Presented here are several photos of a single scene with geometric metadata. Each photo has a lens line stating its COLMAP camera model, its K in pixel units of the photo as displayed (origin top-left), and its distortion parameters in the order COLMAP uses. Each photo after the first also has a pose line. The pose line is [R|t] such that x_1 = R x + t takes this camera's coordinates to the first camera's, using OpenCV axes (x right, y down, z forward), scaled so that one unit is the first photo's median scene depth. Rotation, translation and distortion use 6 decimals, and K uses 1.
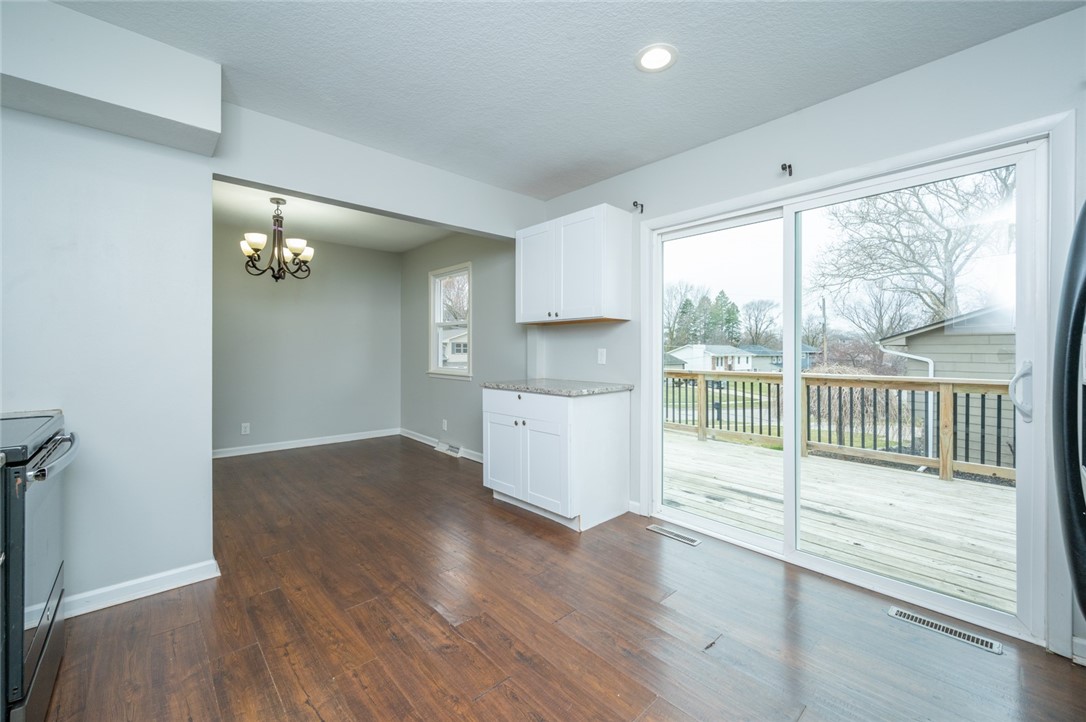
lens RADIAL K [[432.1, 0, 545.8], [0, 432.1, 359.5], [0, 0, 1]] dist [-0.002879, 0.000392]
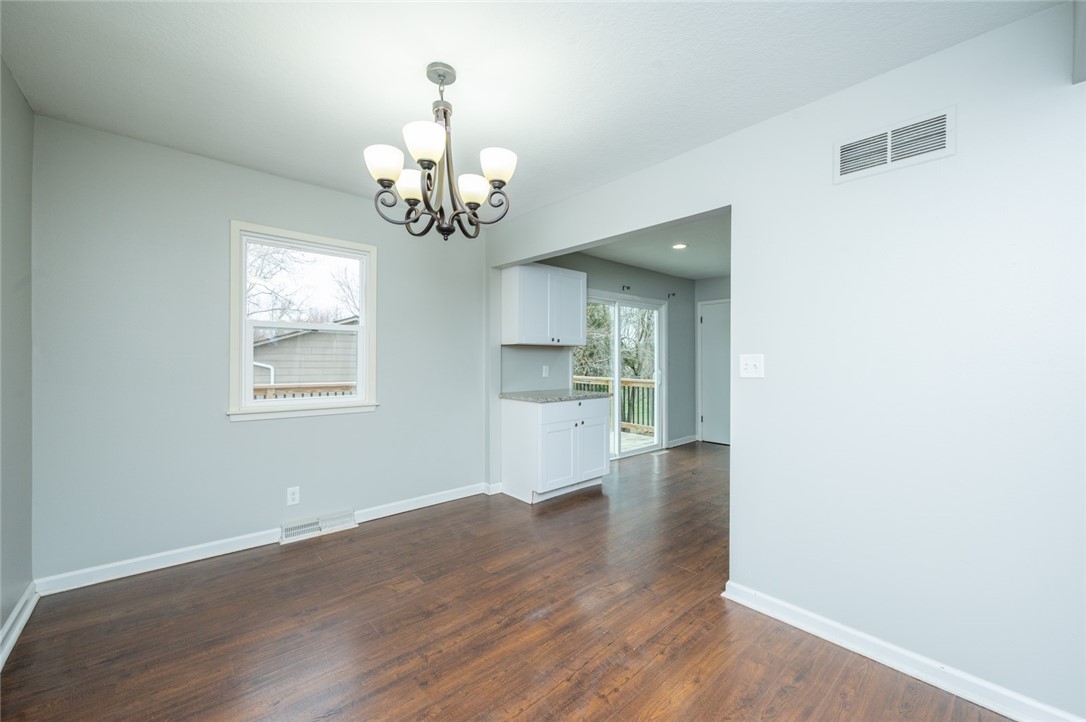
lens RADIAL K [[432.1, 0, 543.2], [0, 432.1, 355.5], [0, 0, 1]] dist [-0.002879, 0.000392]
pose [[0.022273, 0.004327, 0.999743, -1.336515], [0.014921, 0.999878, -0.004660, -0.053937], [-0.999641, 0.015021, 0.022206, 1.047188]]
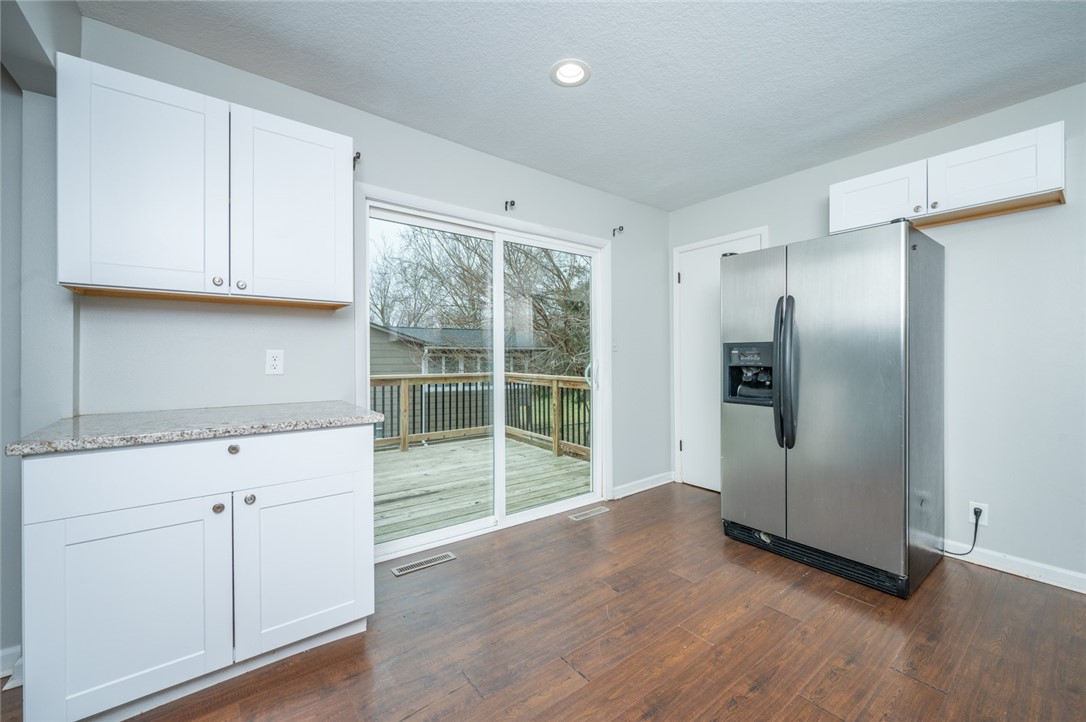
lens RADIAL K [[432.1, 0, 542.1], [0, 432.1, 360.1], [0, 0, 1]] dist [-0.002879, 0.000392]
pose [[0.091767, -0.011549, 0.995714, -0.485461], [0.018444, 0.999781, 0.009897, -0.009191], [-0.995610, 0.017456, 0.091960, 0.598781]]
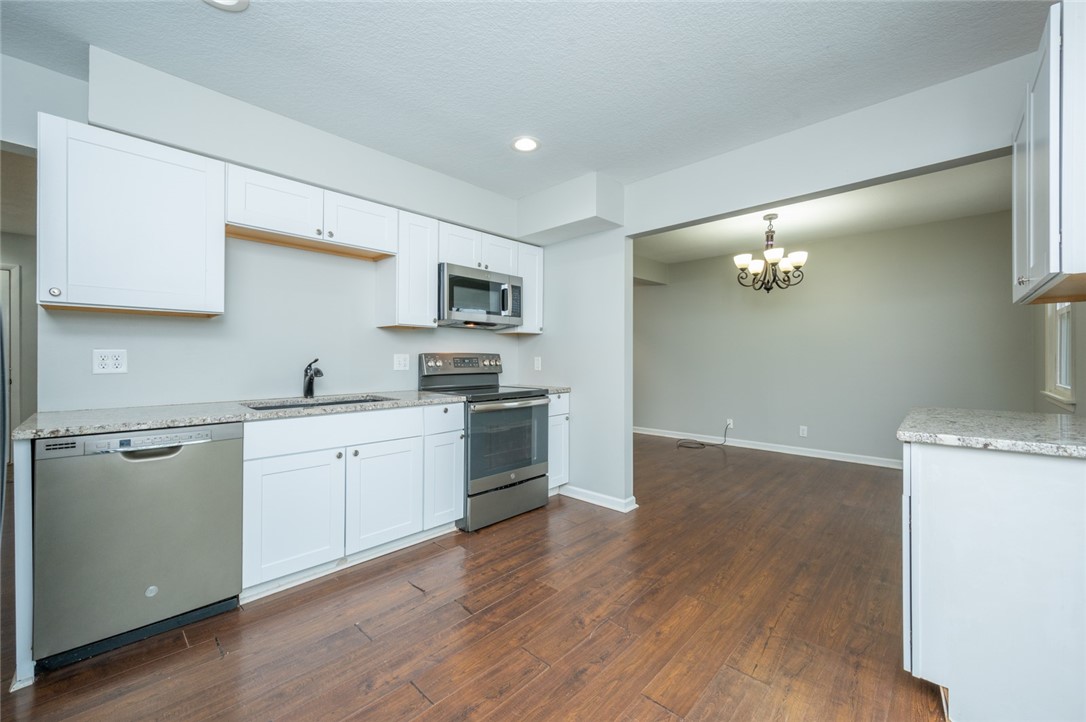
lens RADIAL K [[432.1, 0, 546.7], [0, 432.1, 357.9], [0, 0, 1]] dist [-0.002879, 0.000392]
pose [[0.069202, -0.001786, -0.997601, 0.482703], [-0.019318, 0.999808, -0.003130, -0.005962], [0.997416, 0.019488, 0.069155, 0.451395]]
